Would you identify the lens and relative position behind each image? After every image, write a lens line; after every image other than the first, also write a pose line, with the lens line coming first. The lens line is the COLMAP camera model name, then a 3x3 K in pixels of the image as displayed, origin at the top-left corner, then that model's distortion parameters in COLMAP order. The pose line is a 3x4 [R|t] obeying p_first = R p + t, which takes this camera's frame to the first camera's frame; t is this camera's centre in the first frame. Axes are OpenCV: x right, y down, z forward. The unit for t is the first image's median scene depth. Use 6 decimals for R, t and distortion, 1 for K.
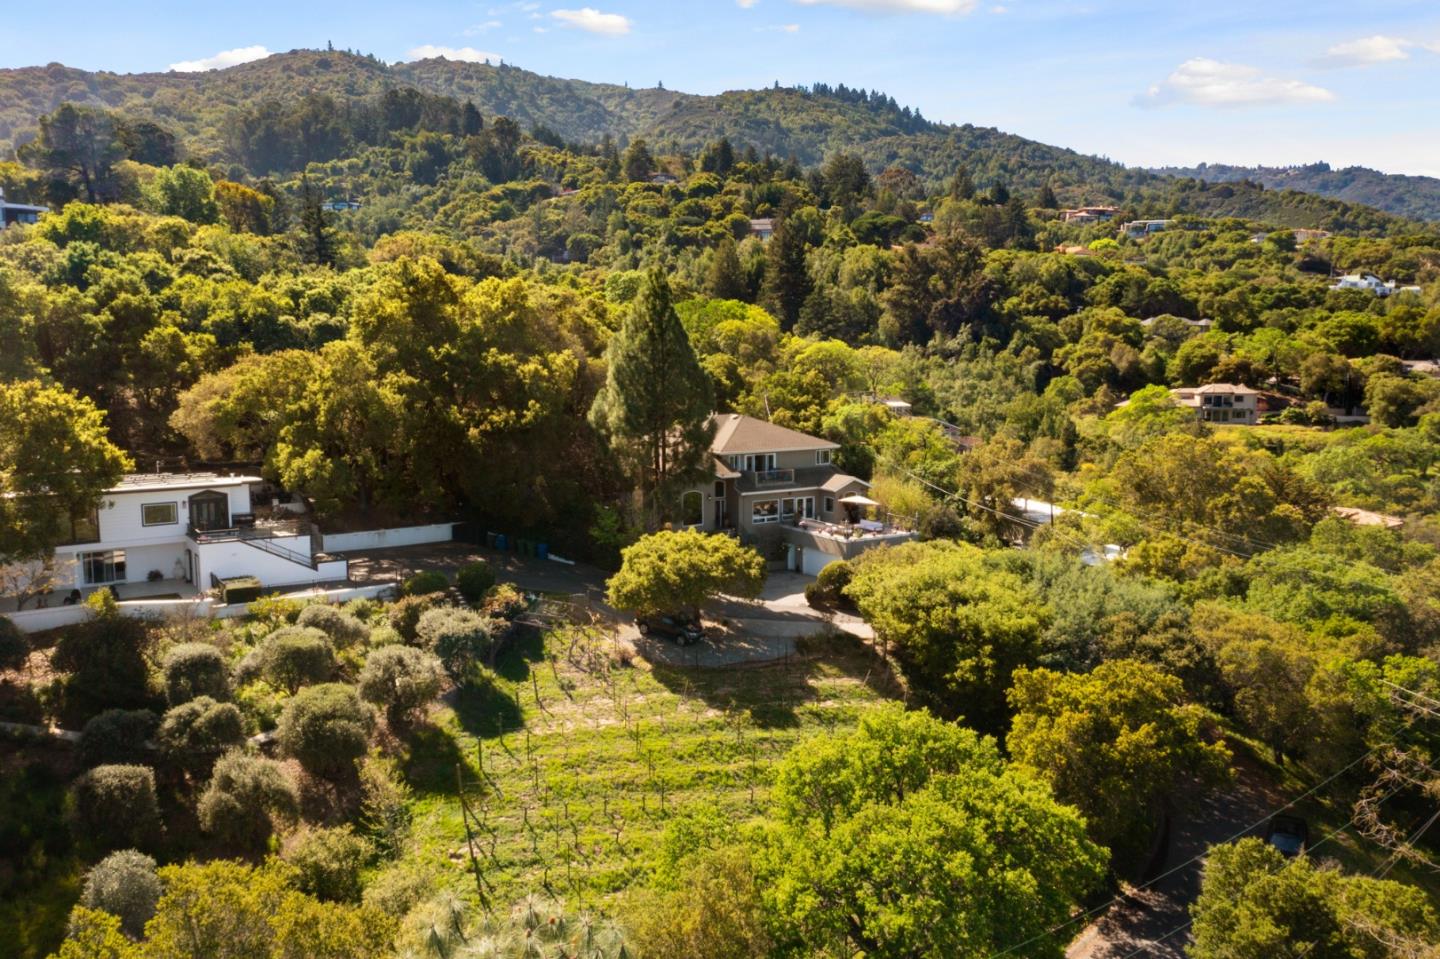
lens RADIAL K [[1103.0, 0, 720.0], [0, 1103.0, 479.5], [0, 0, 1]] dist [-0.010833, -0.006245]
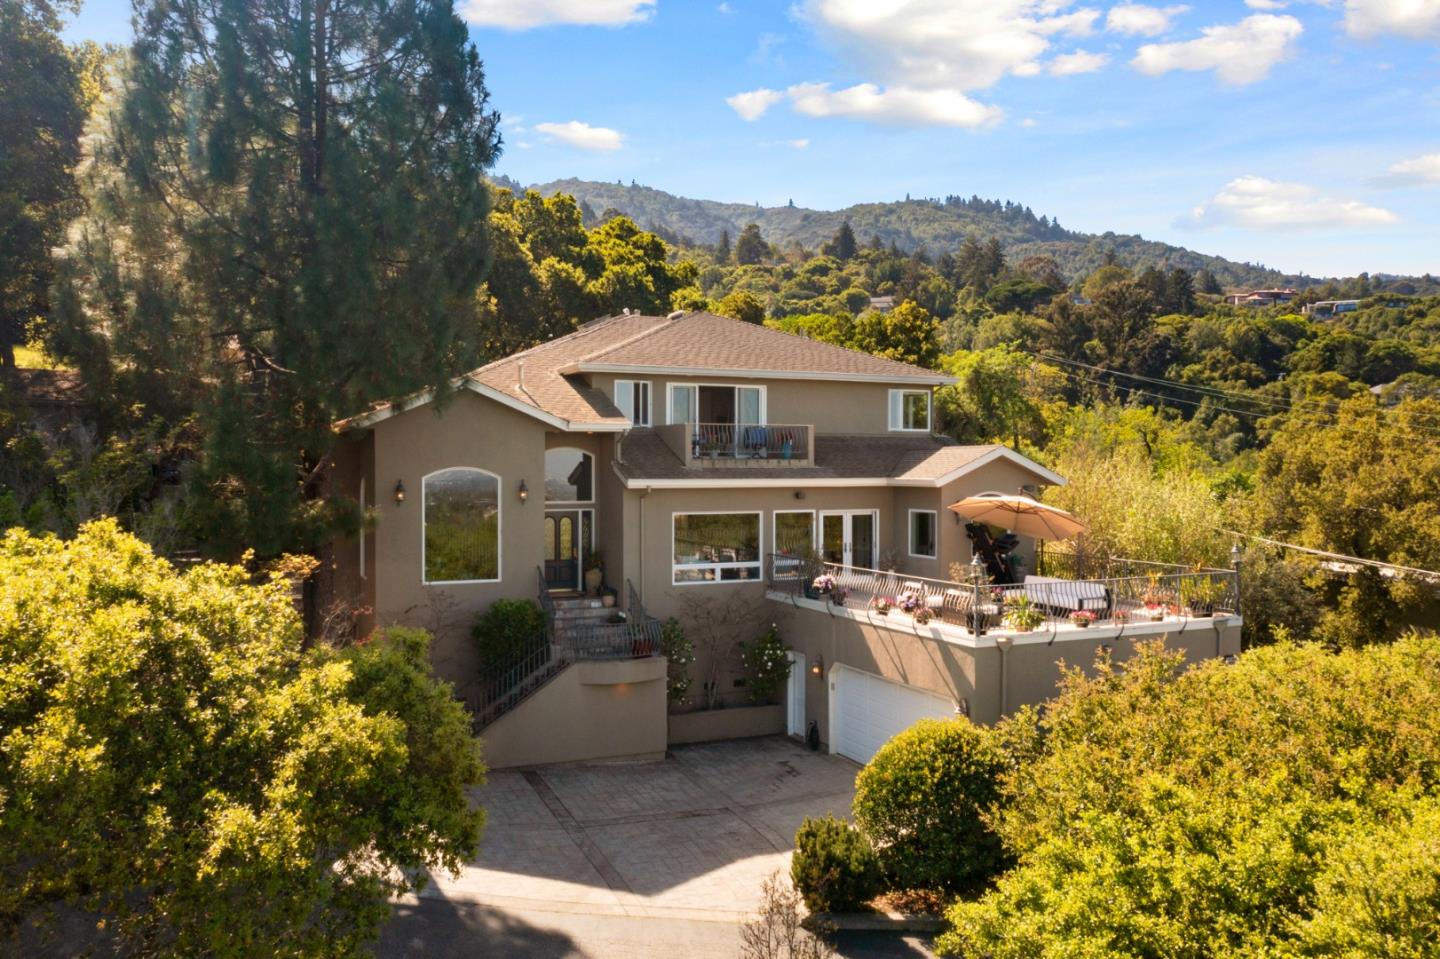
lens RADIAL K [[1103.0, 0, 720.0], [0, 1103.0, 479.5], [0, 0, 1]] dist [-0.010833, -0.006245]
pose [[0.992722, 0.003523, -0.120377, 0.016658], [-0.016667, 0.993972, -0.108357, 0.009087], [0.119270, 0.109574, 0.986797, 0.142317]]
